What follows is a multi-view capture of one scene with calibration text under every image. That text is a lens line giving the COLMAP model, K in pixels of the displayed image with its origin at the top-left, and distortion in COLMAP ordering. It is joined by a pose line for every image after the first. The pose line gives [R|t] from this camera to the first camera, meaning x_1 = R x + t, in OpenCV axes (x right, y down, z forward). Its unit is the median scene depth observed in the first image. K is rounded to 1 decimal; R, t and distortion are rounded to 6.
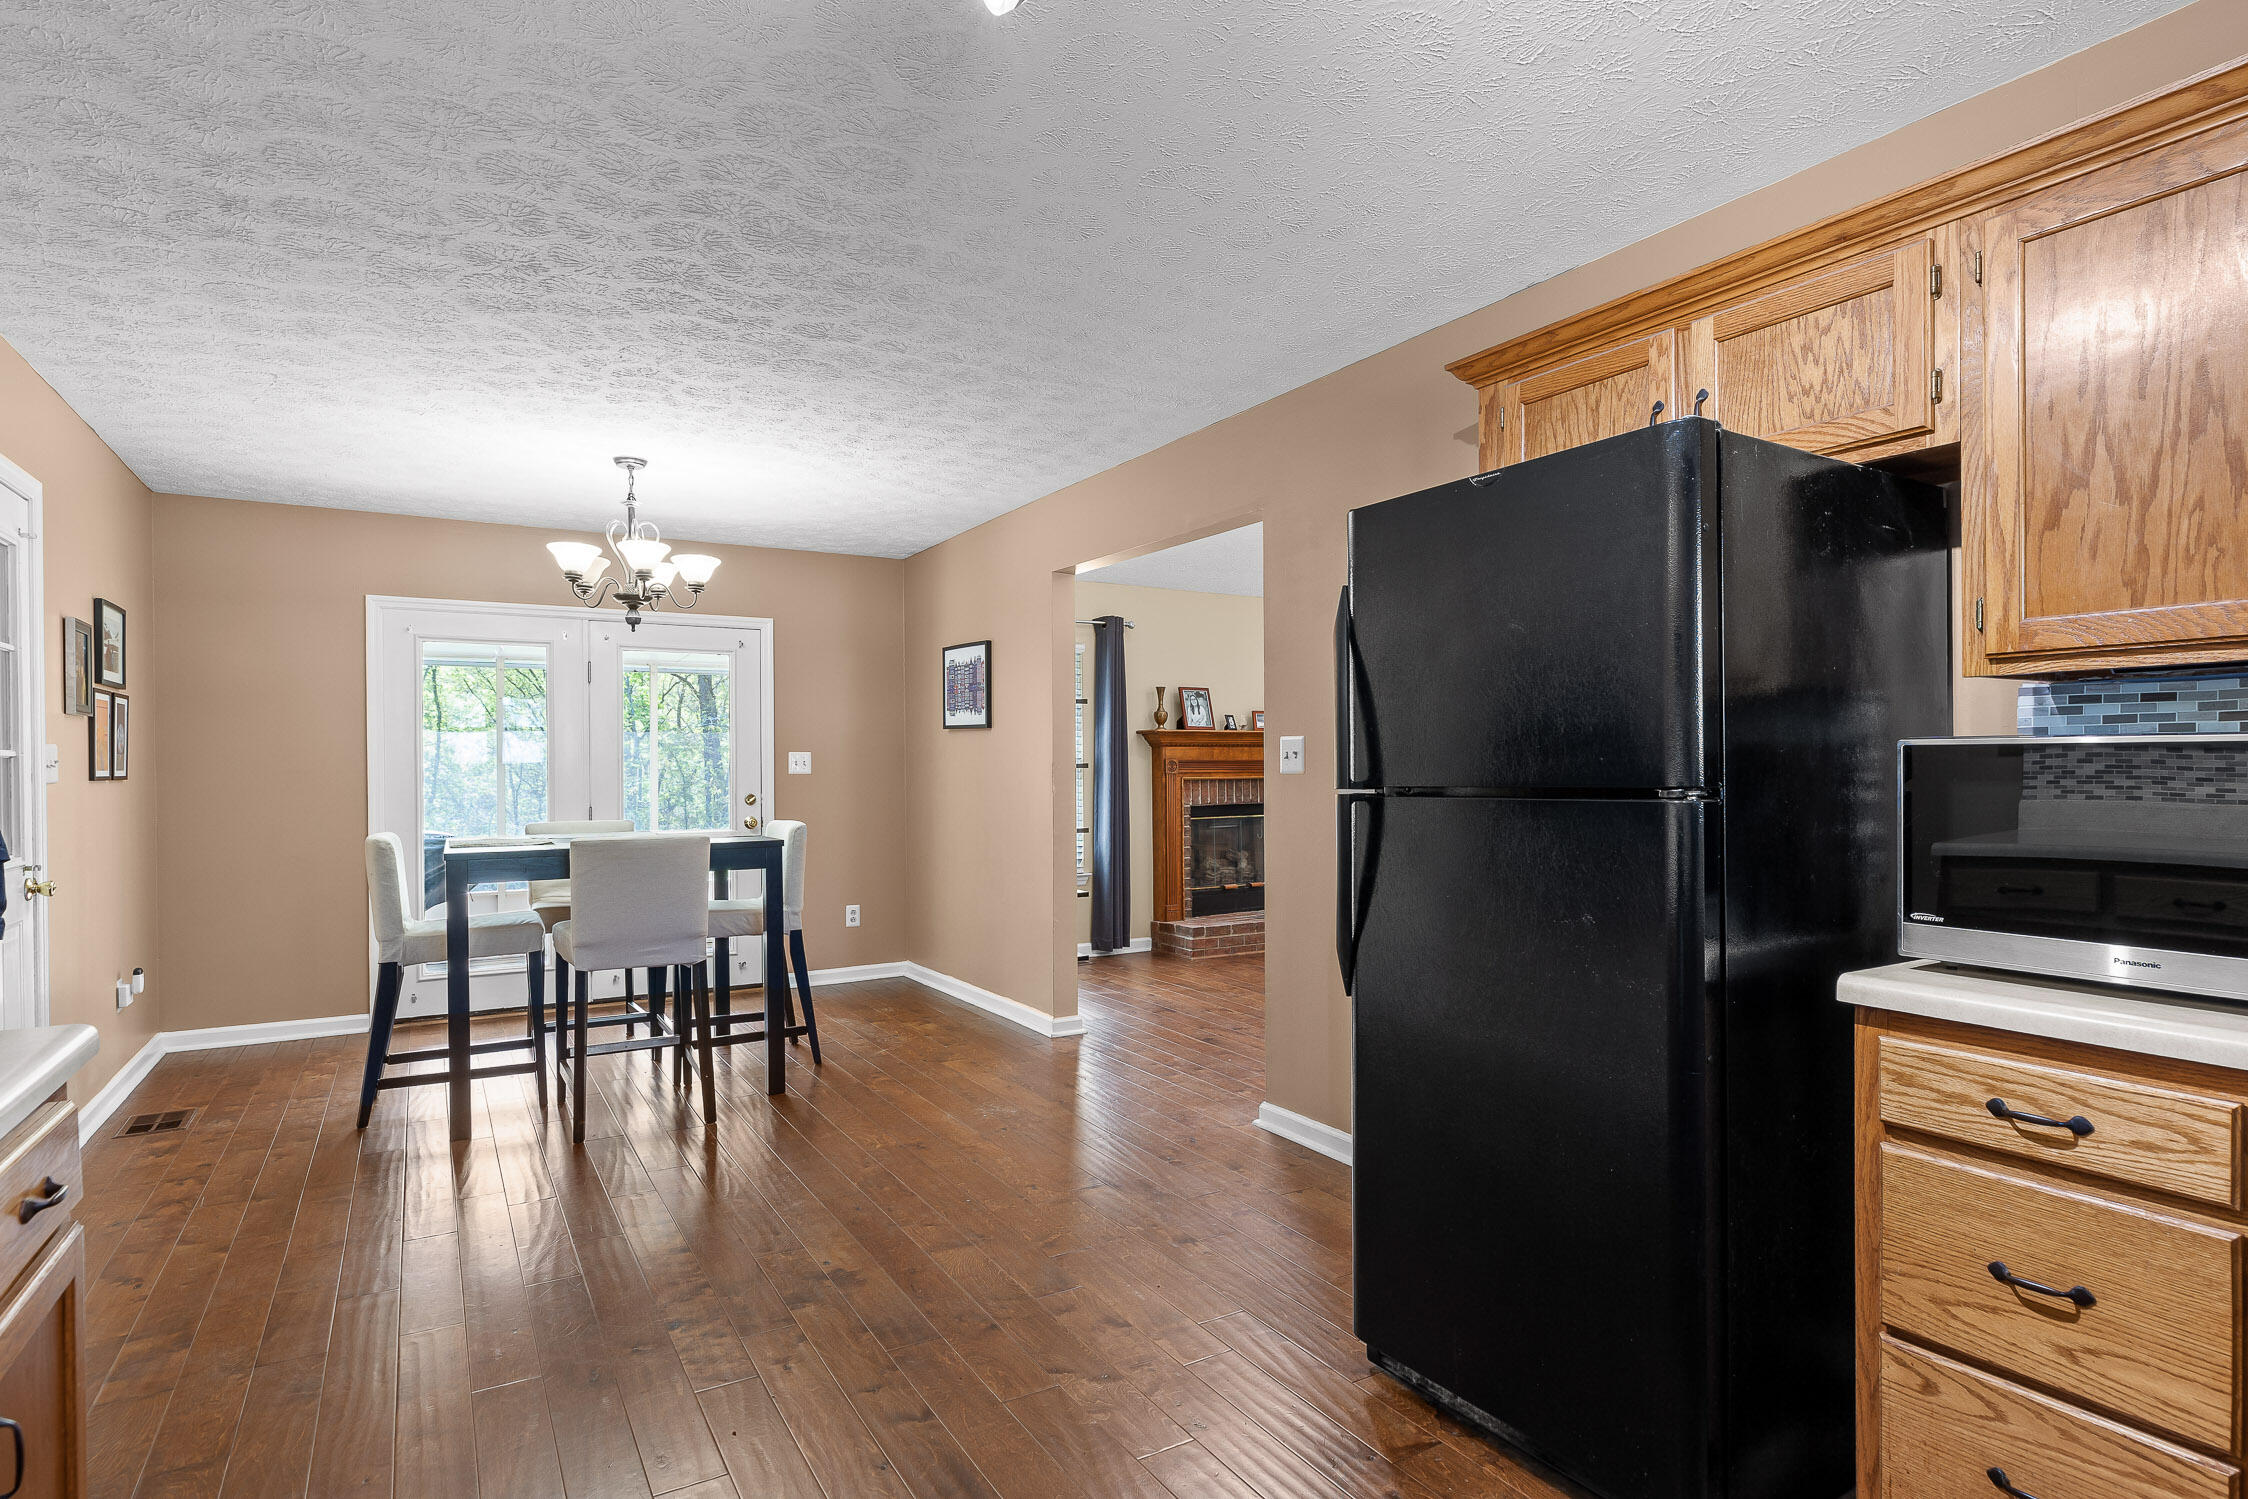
lens RADIAL K [[1174.8, 0, 1124.4], [0, 1174.8, 773.2], [0, 0, 1]] dist [0.001111, -0.000177]
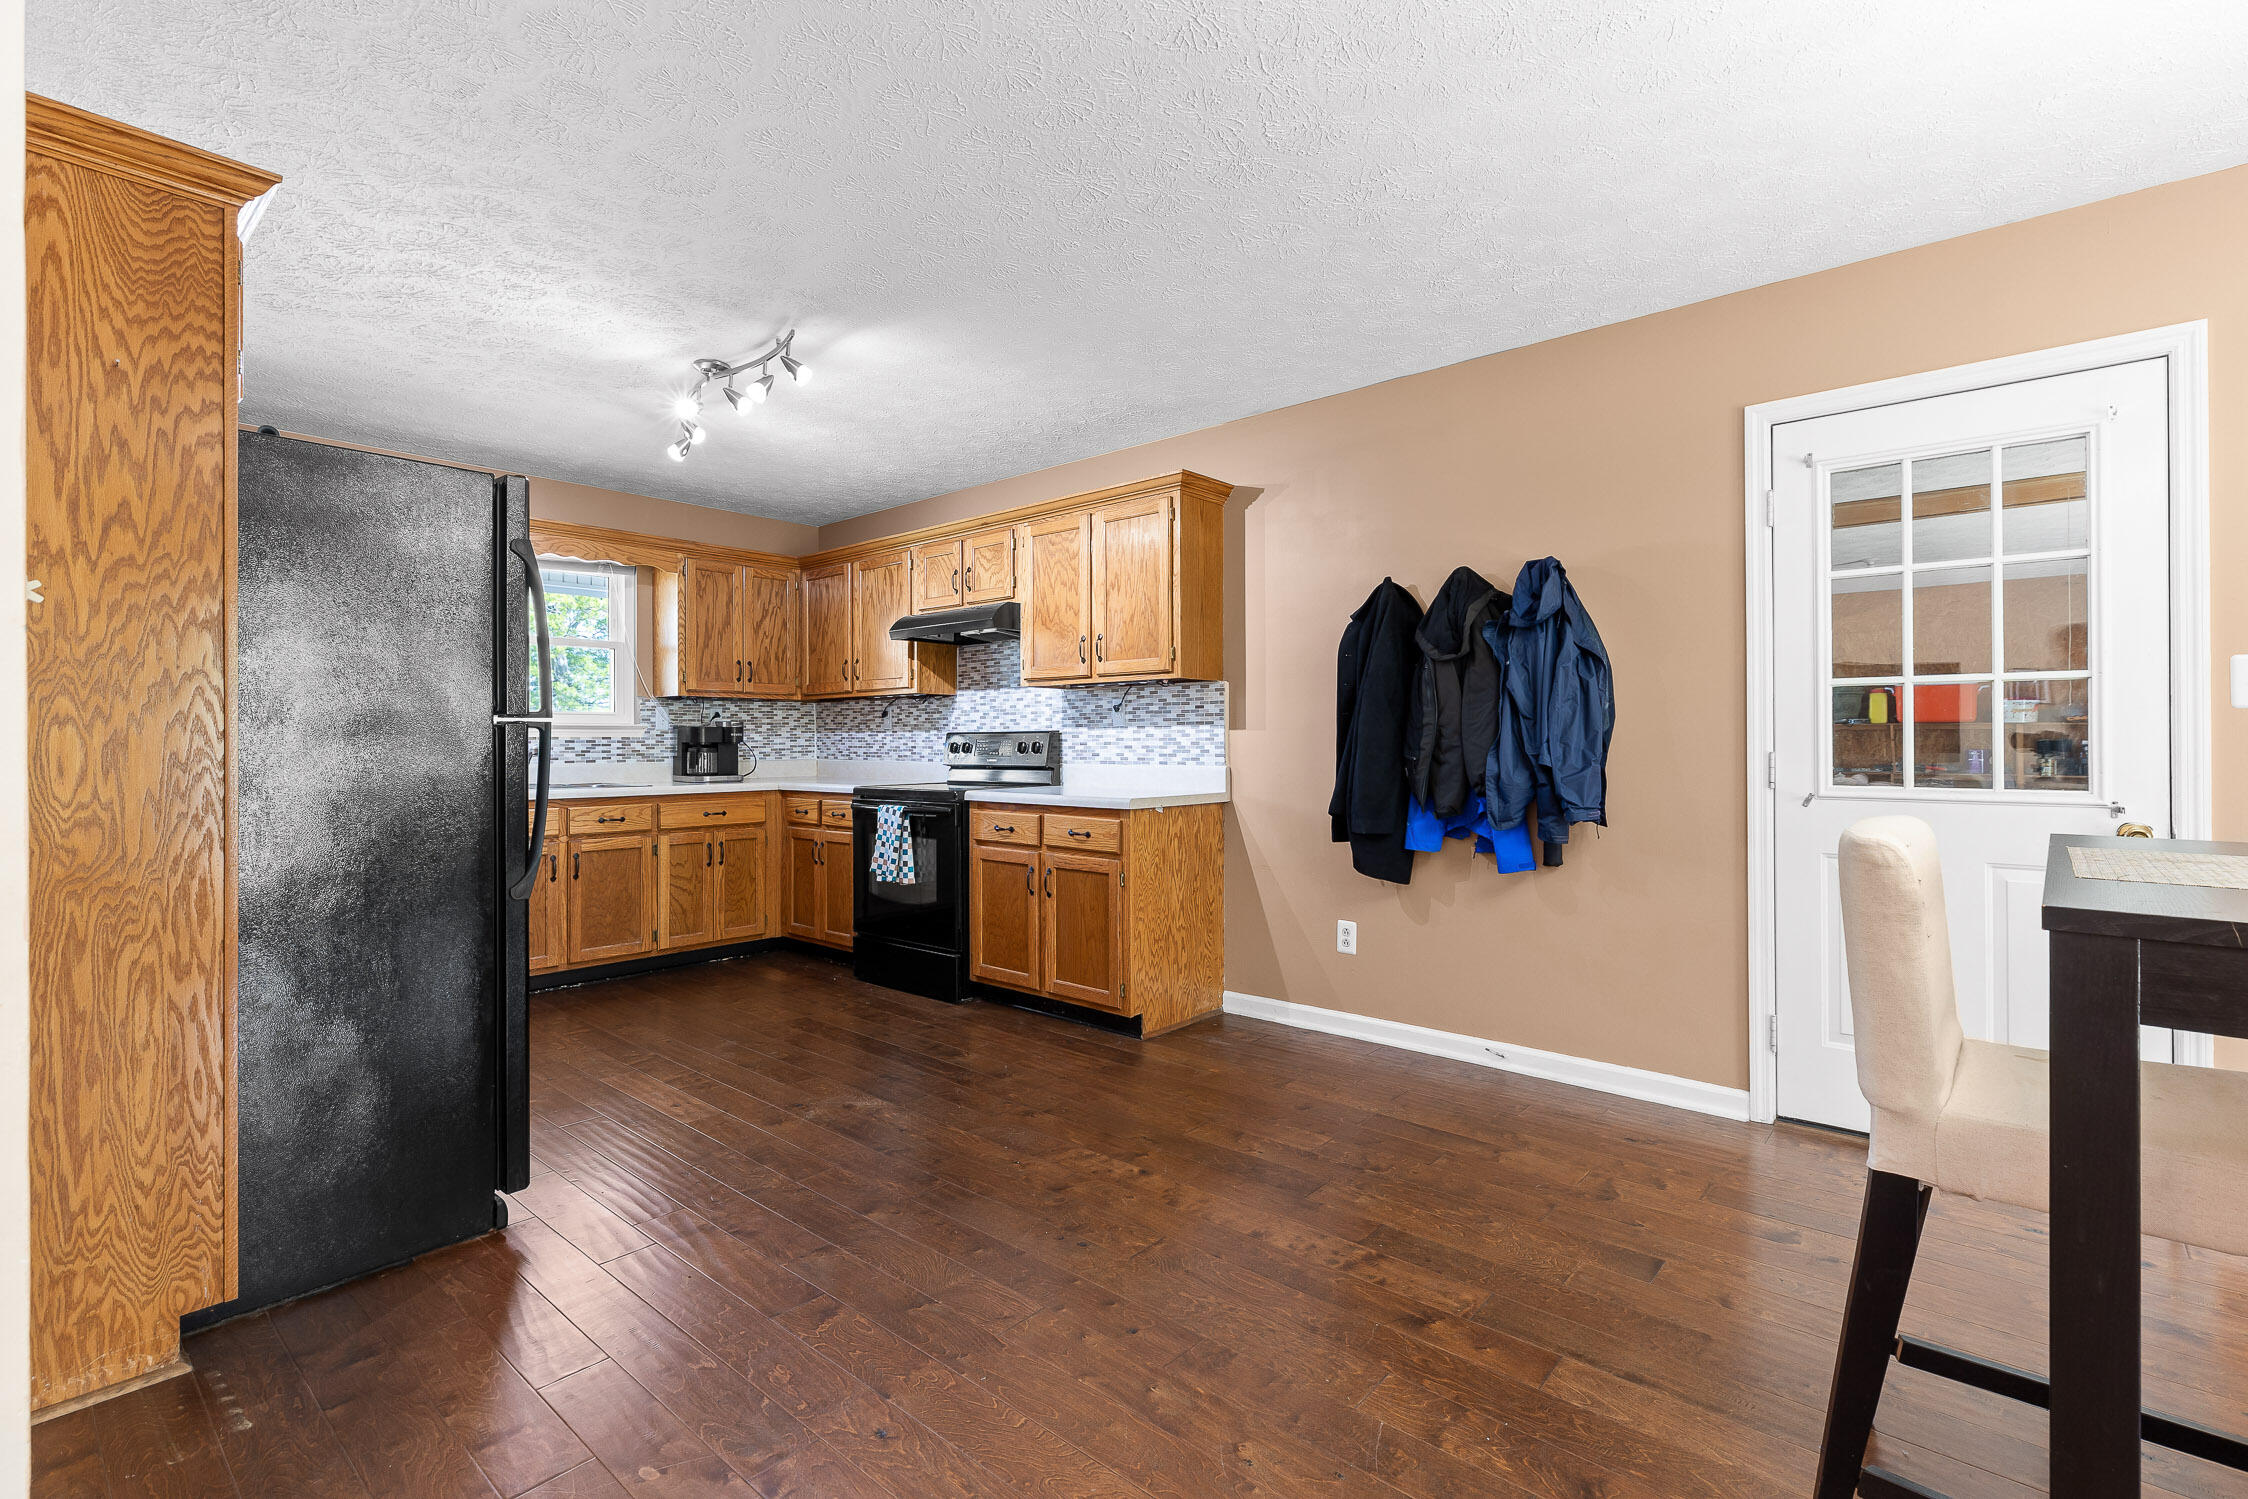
lens RADIAL K [[1020.3, 0, 1126.4], [0, 1020.3, 737.4], [0, 0, 1]] dist [0.000991, -0.000094]
pose [[-0.951210, 0.007325, -0.308458, -0.026317], [0.006188, 0.999970, 0.004664, 0.015251], [0.308483, 0.002528, -0.951227, 1.033967]]
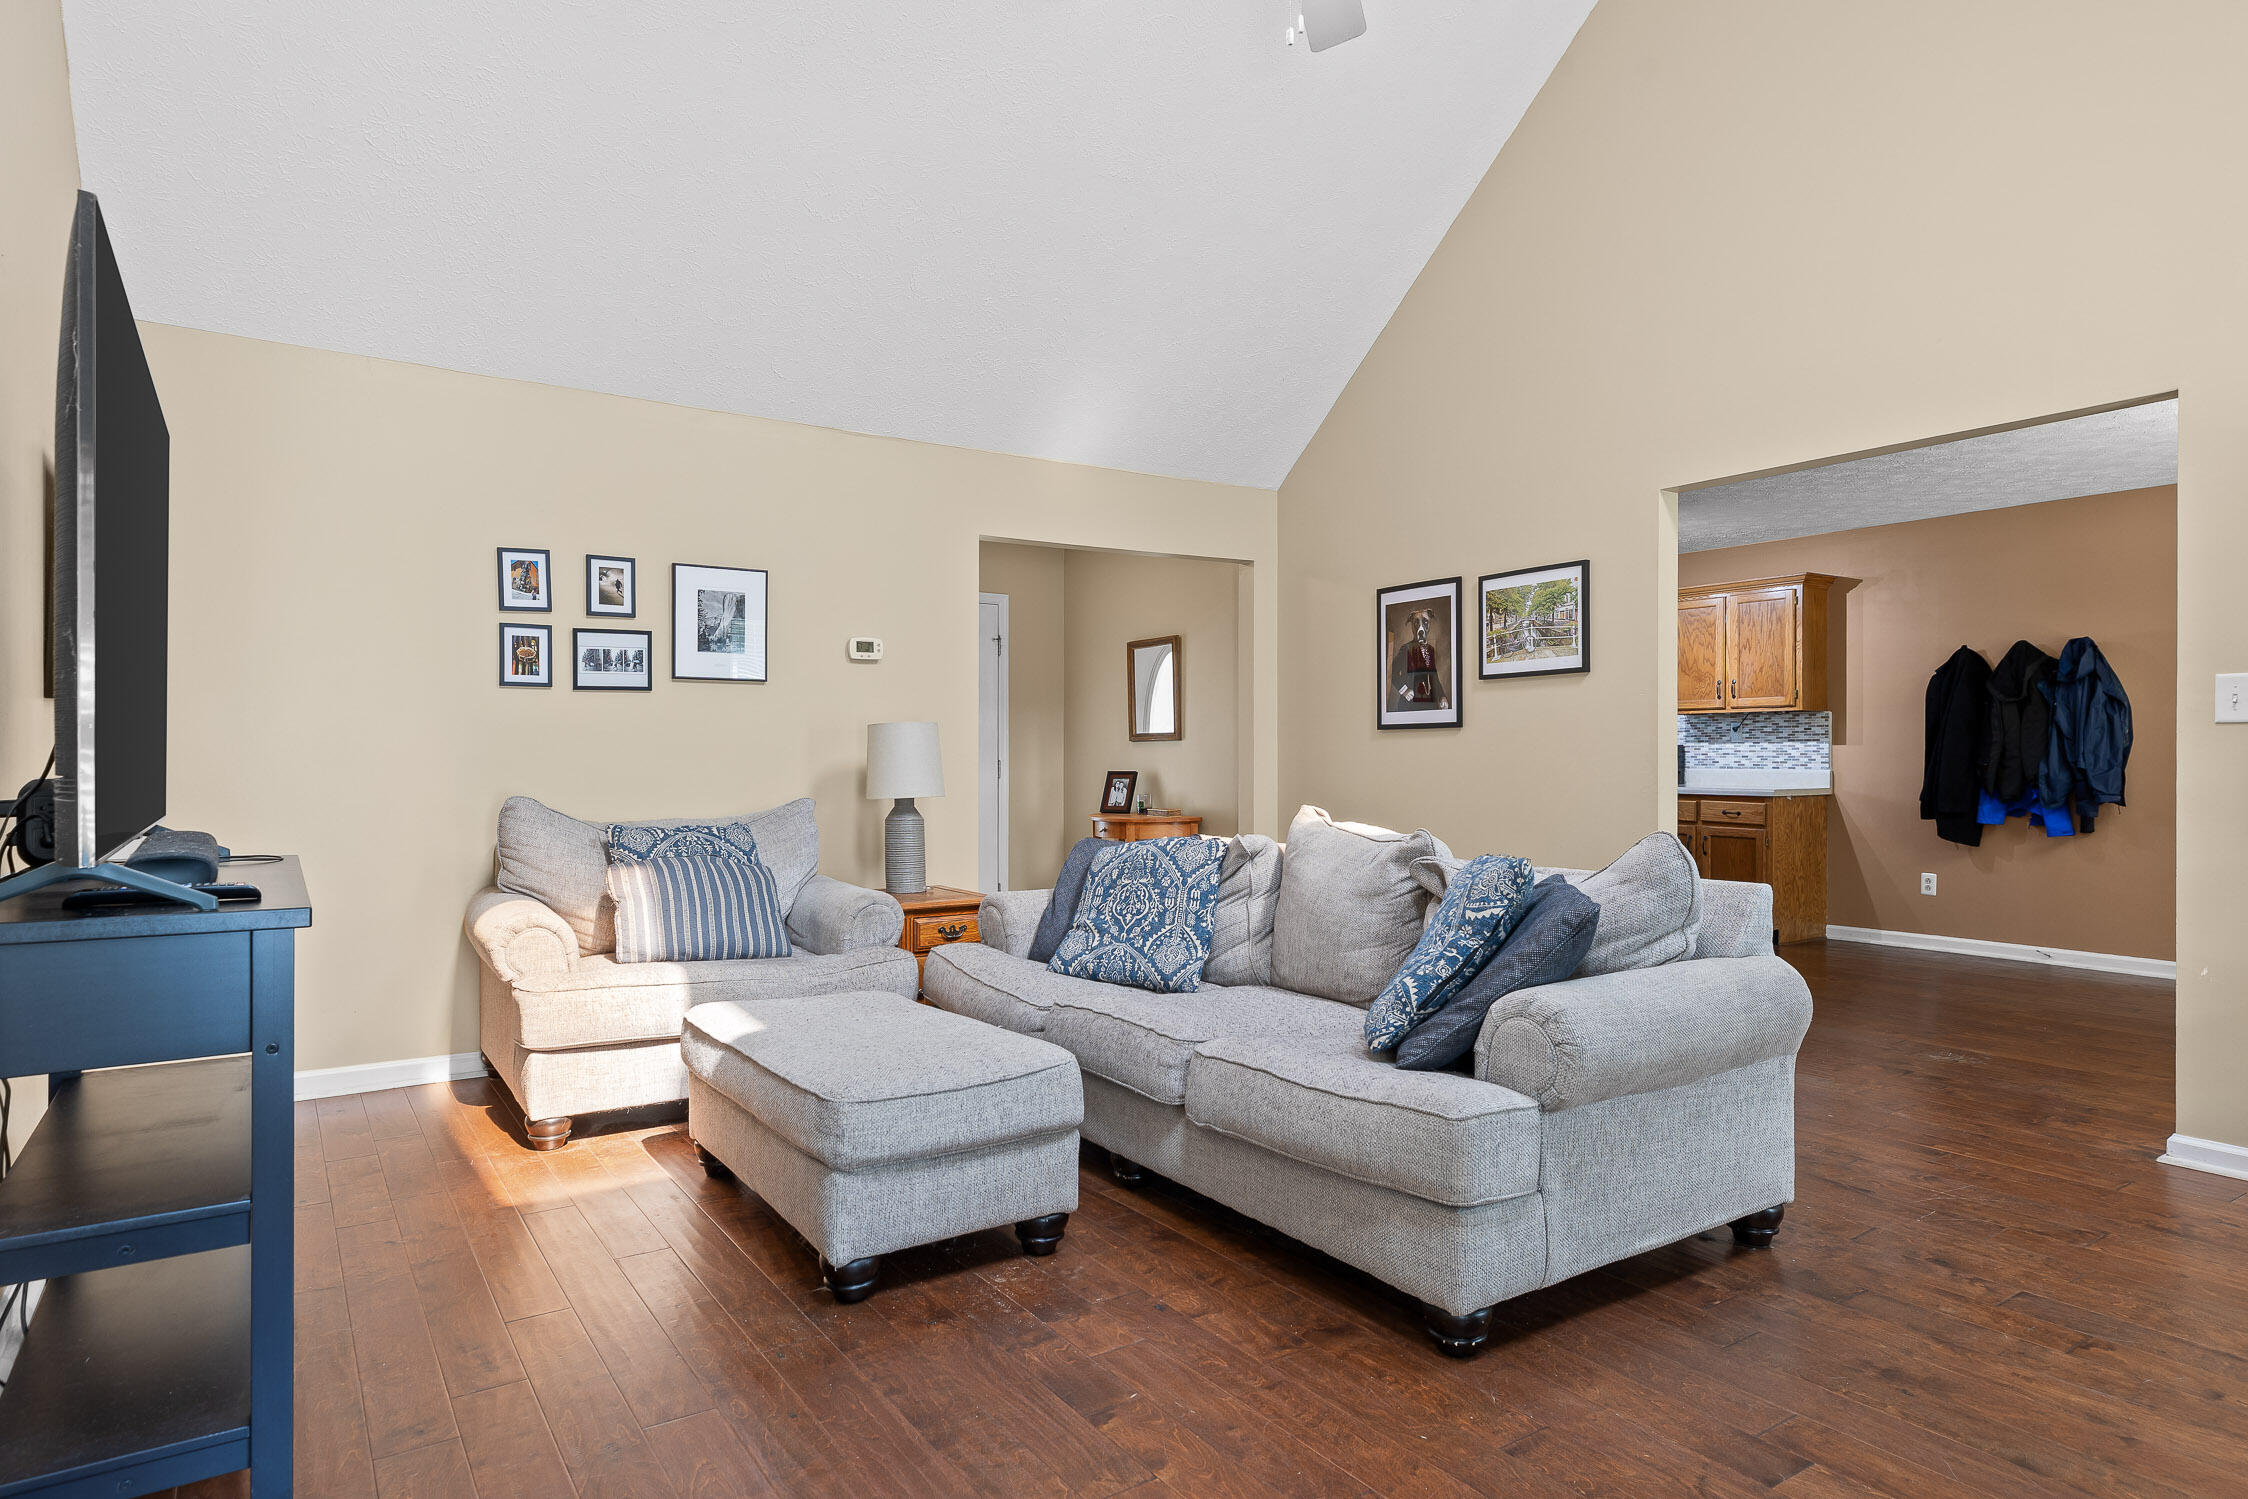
lens RADIAL K [[1291.8, 0, 1126.3], [0, 1291.8, 757.2], [0, 0, 1]] dist [0.004606, 0.001063]
pose [[-0.998608, 0.005545, -0.052445, 0.573392], [0.004999, 0.999932, 0.010535, 0.007419], [0.052499, 0.010258, -0.998568, 1.780390]]
